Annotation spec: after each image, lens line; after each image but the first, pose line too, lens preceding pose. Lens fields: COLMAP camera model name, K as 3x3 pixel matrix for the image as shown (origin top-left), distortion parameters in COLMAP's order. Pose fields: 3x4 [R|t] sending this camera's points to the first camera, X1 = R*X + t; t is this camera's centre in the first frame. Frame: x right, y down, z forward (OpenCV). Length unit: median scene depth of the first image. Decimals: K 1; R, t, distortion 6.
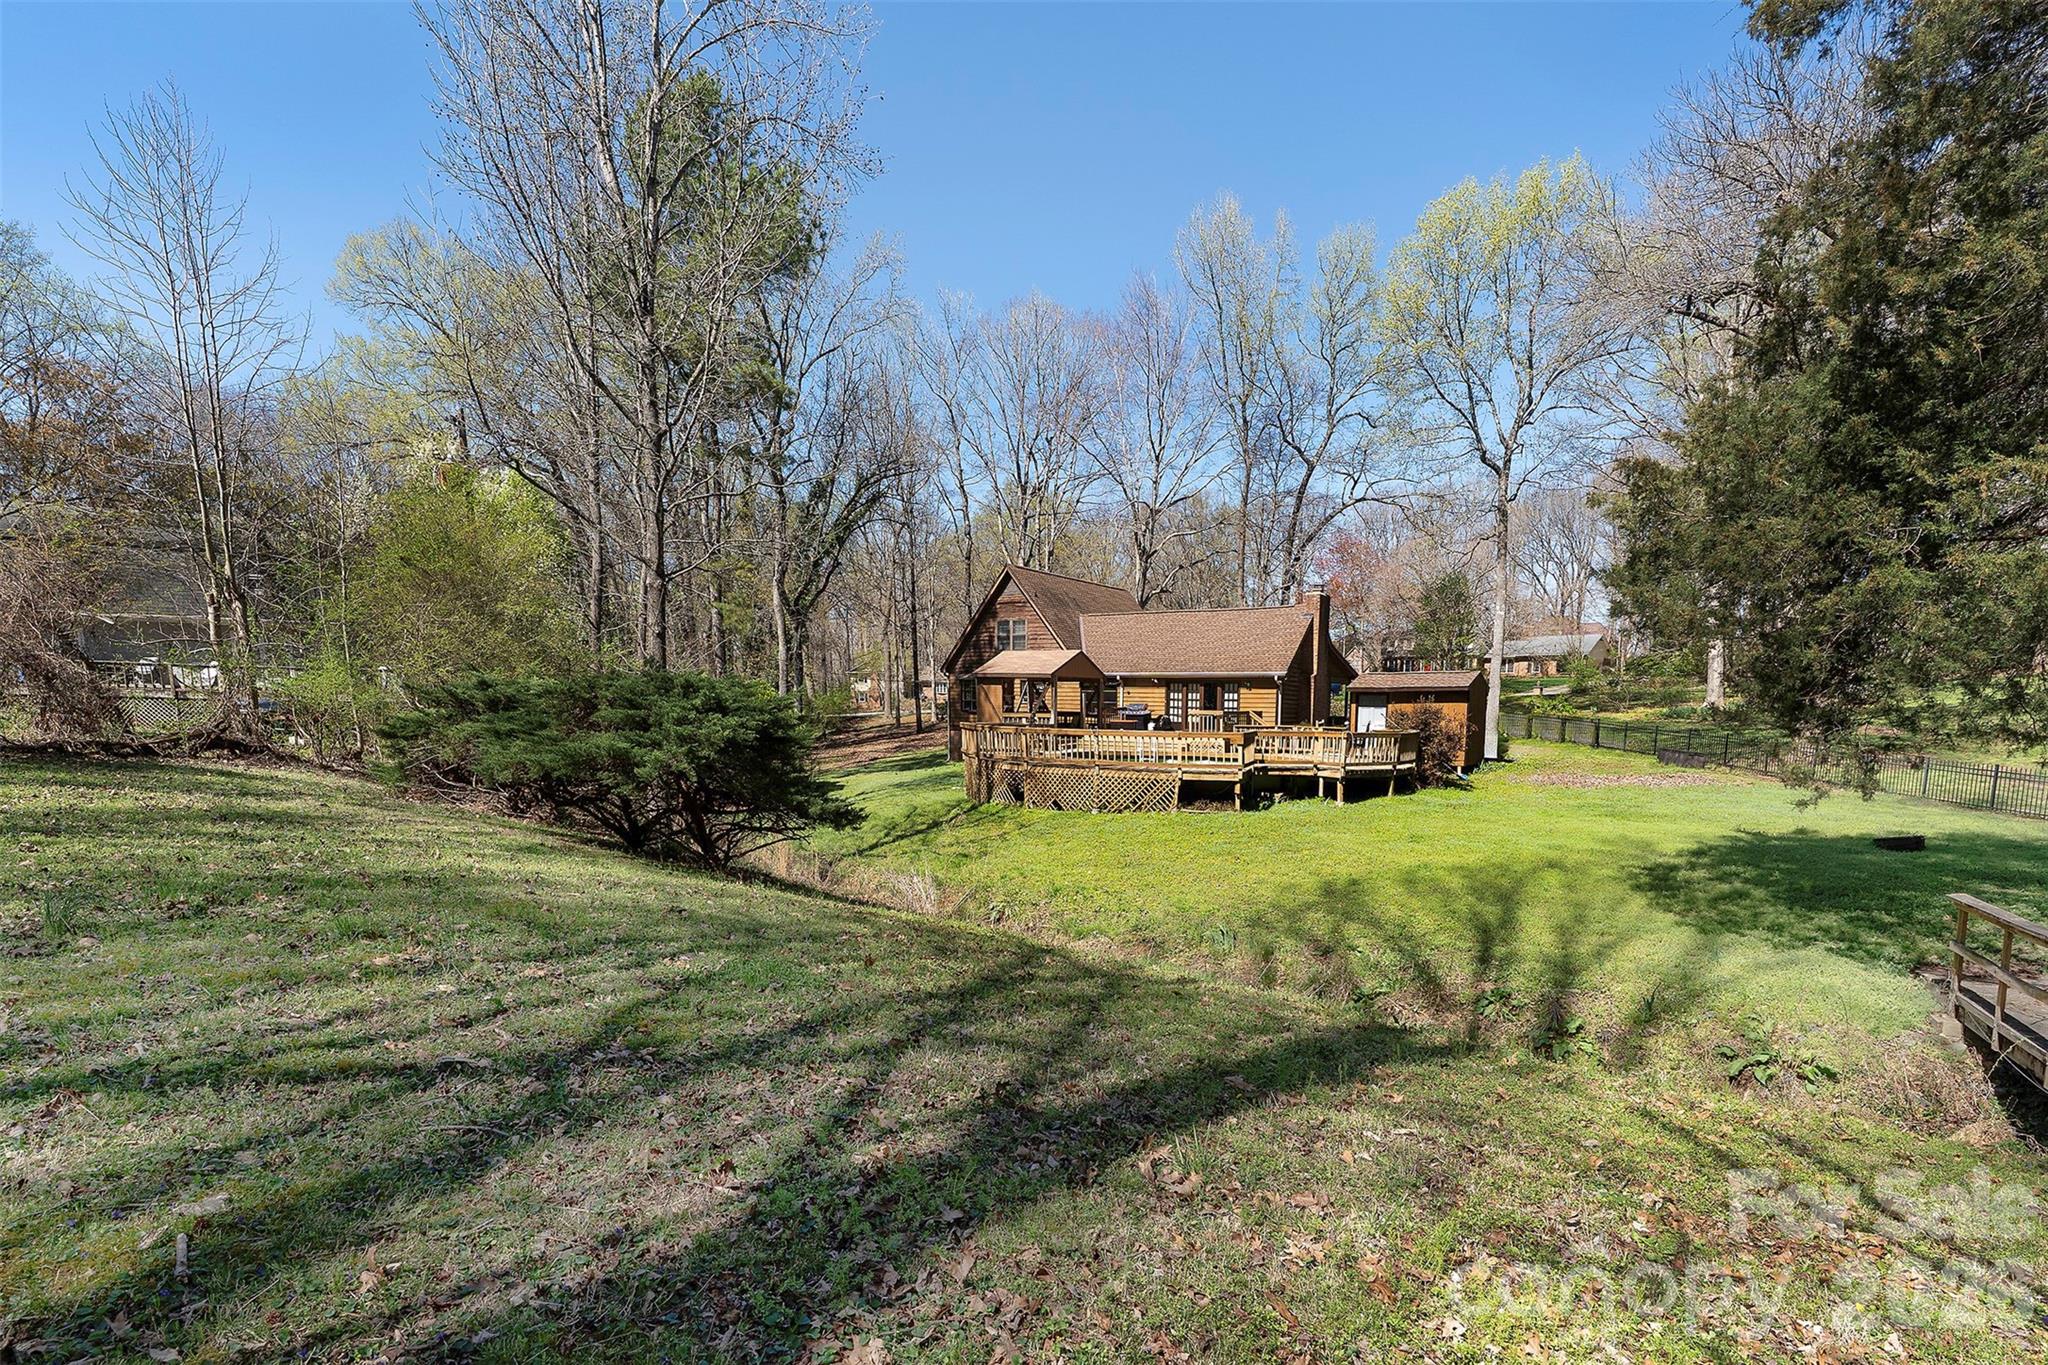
lens RADIAL K [[994.5, 0, 1024.0], [0, 994.5, 682.5], [0, 0, 1]] dist [0.000441, -0.000228]
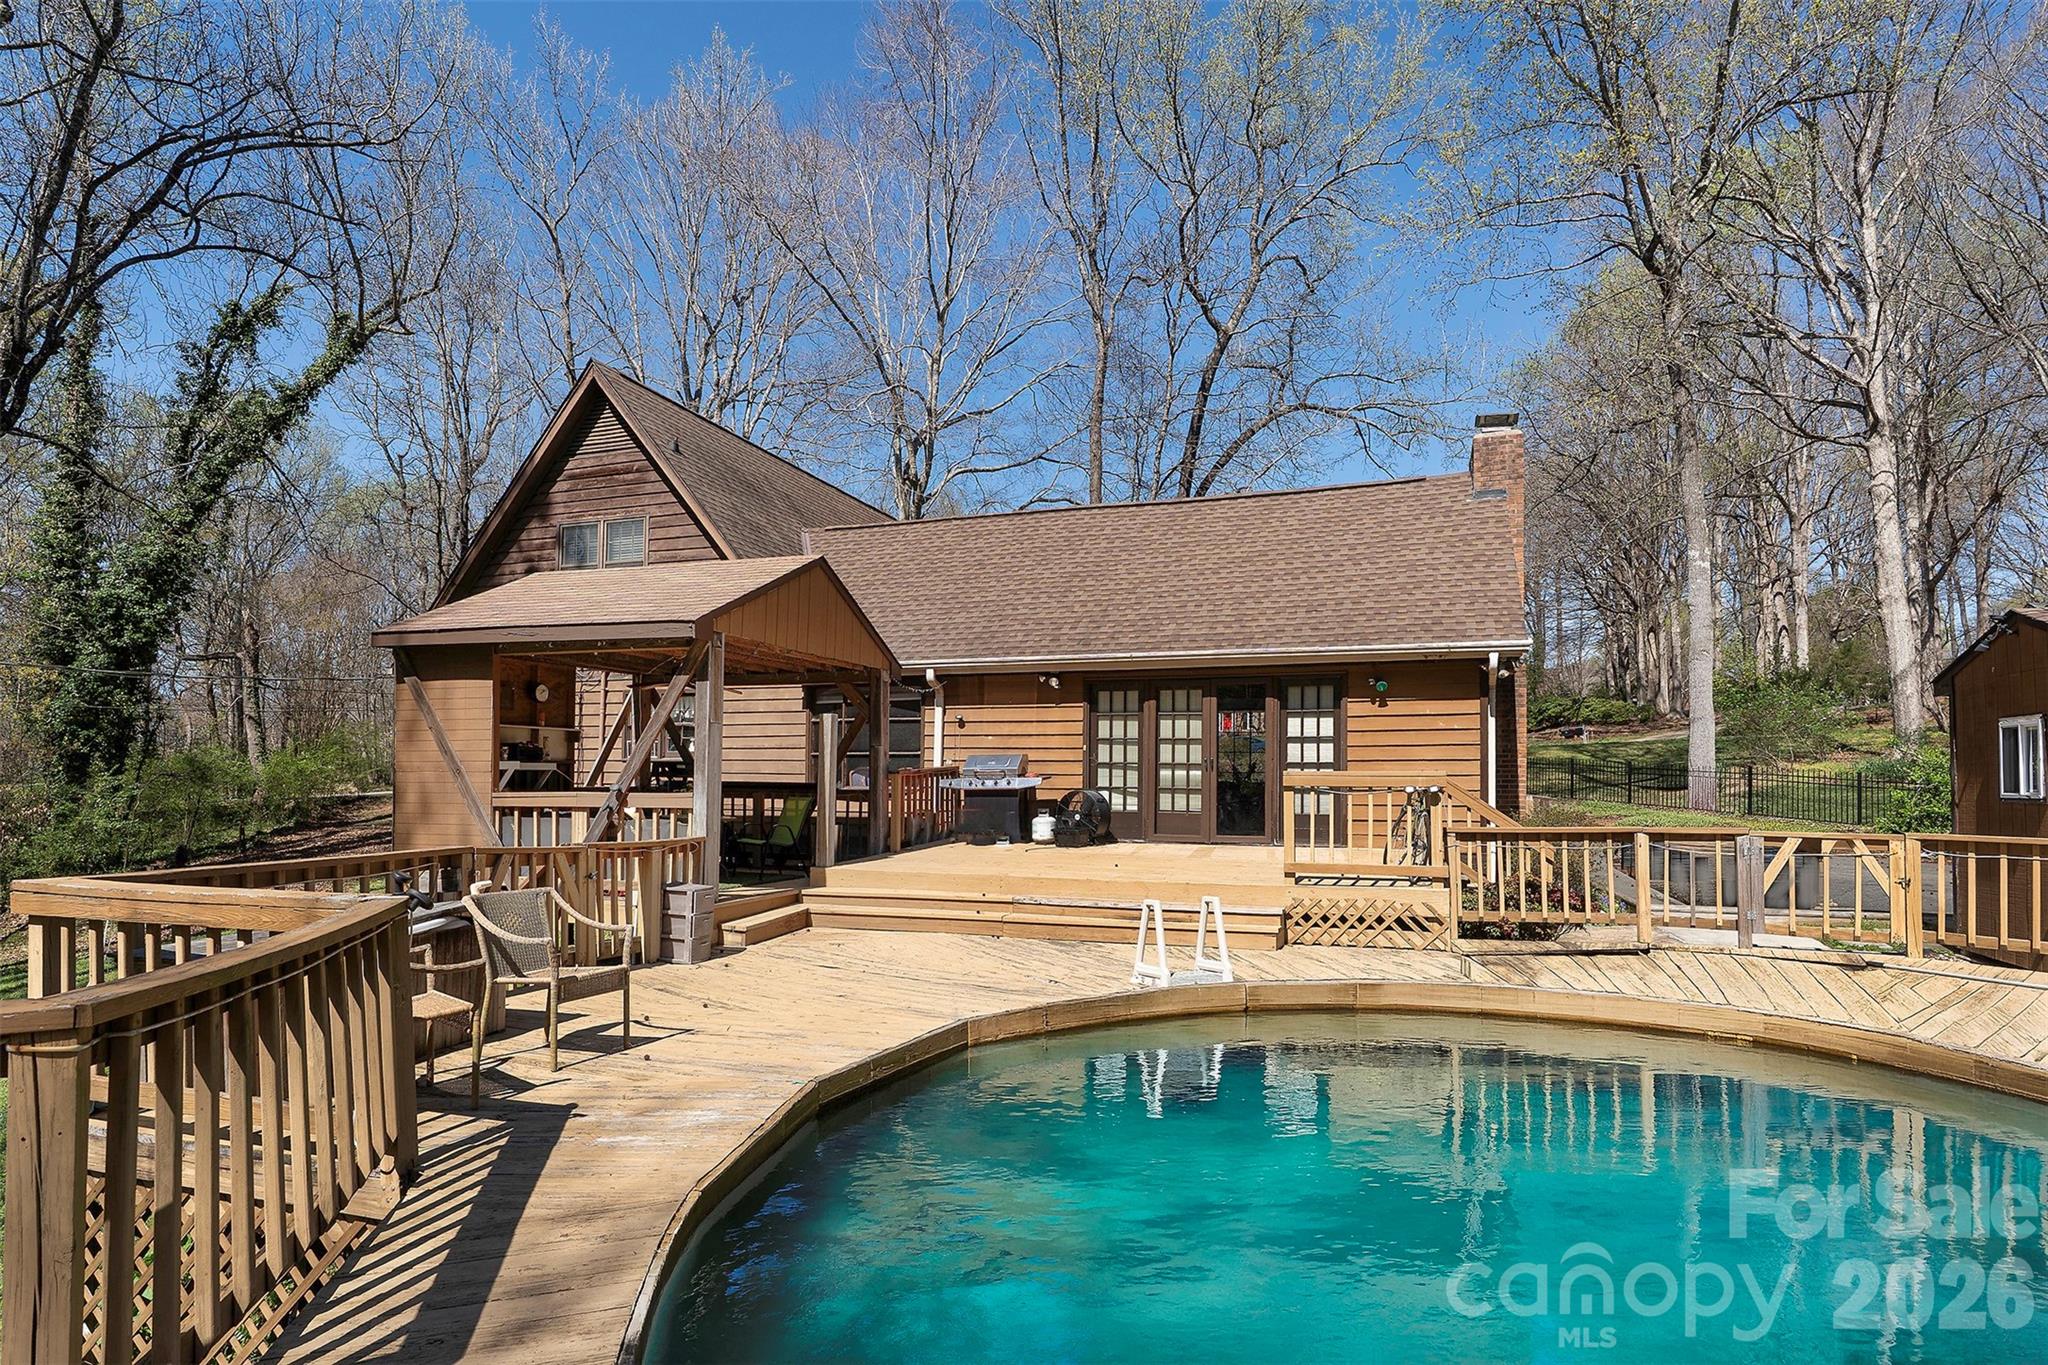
lens RADIAL K [[1112.4, 0, 1026.9], [0, 1112.4, 731.6], [0, 0, 1]] dist [-0.003953, -0.000922]
pose [[0.965436, -0.000619, 0.260640, 0.032776], [0.005382, 0.999831, -0.017558, 0.020245], [-0.260586, 0.018354, 0.965276, 0.664023]]
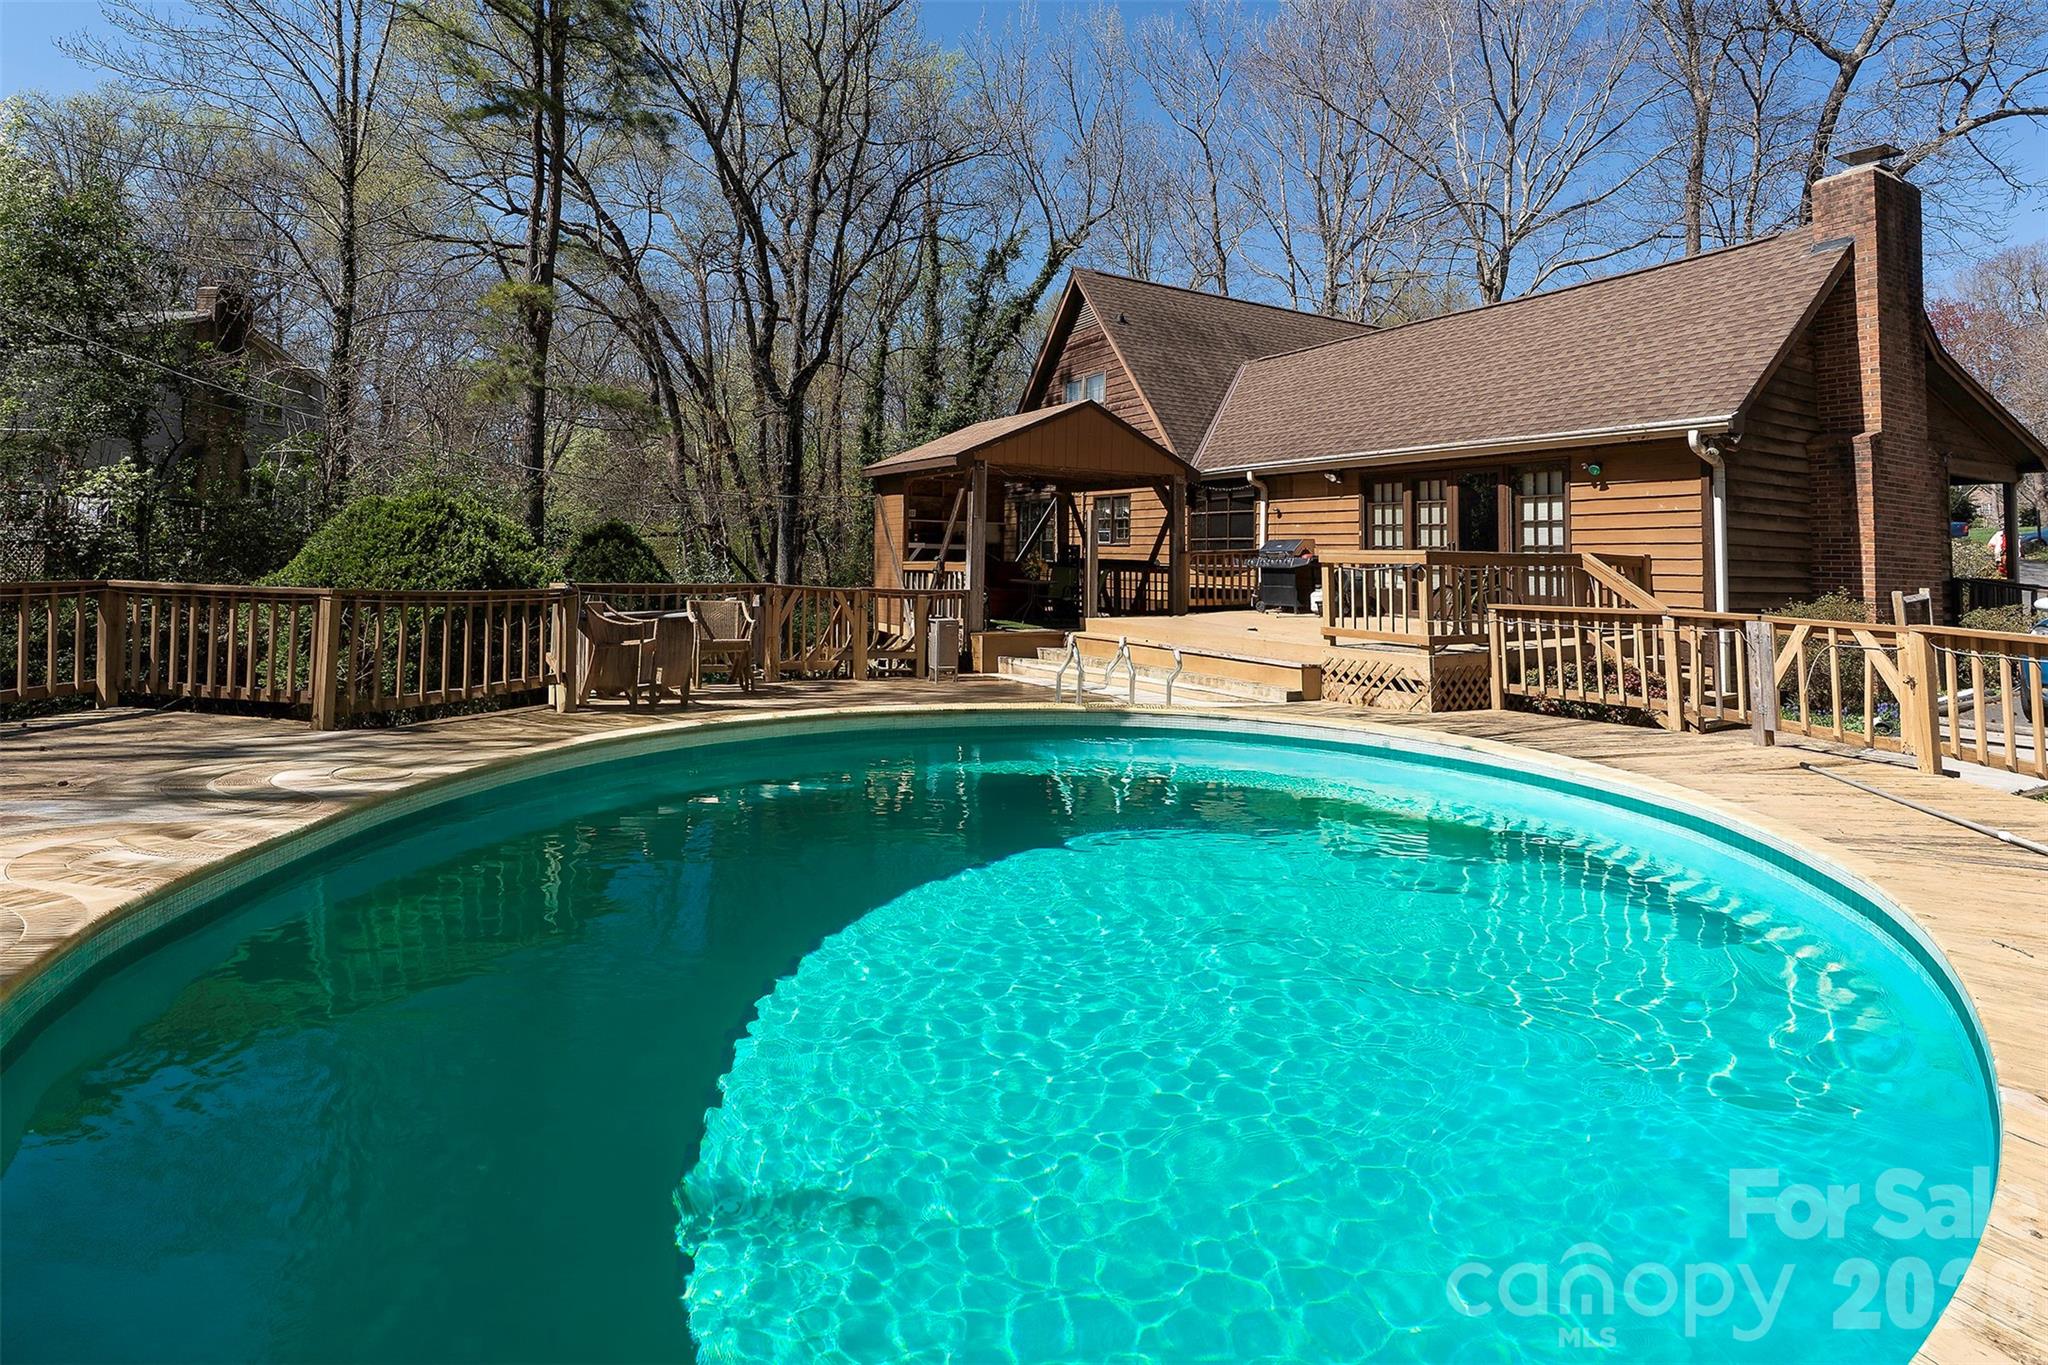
lens RADIAL K [[984.5, 0, 1025.1], [0, 984.5, 483.3], [0, 0, 1]] dist [-0.000062, -0.000275]
pose [[0.905869, -0.031118, -0.422414, 0.184001], [0.004963, 0.998009, -0.062877, 0.023099], [0.423530, 0.054862, 0.904219, 0.617773]]
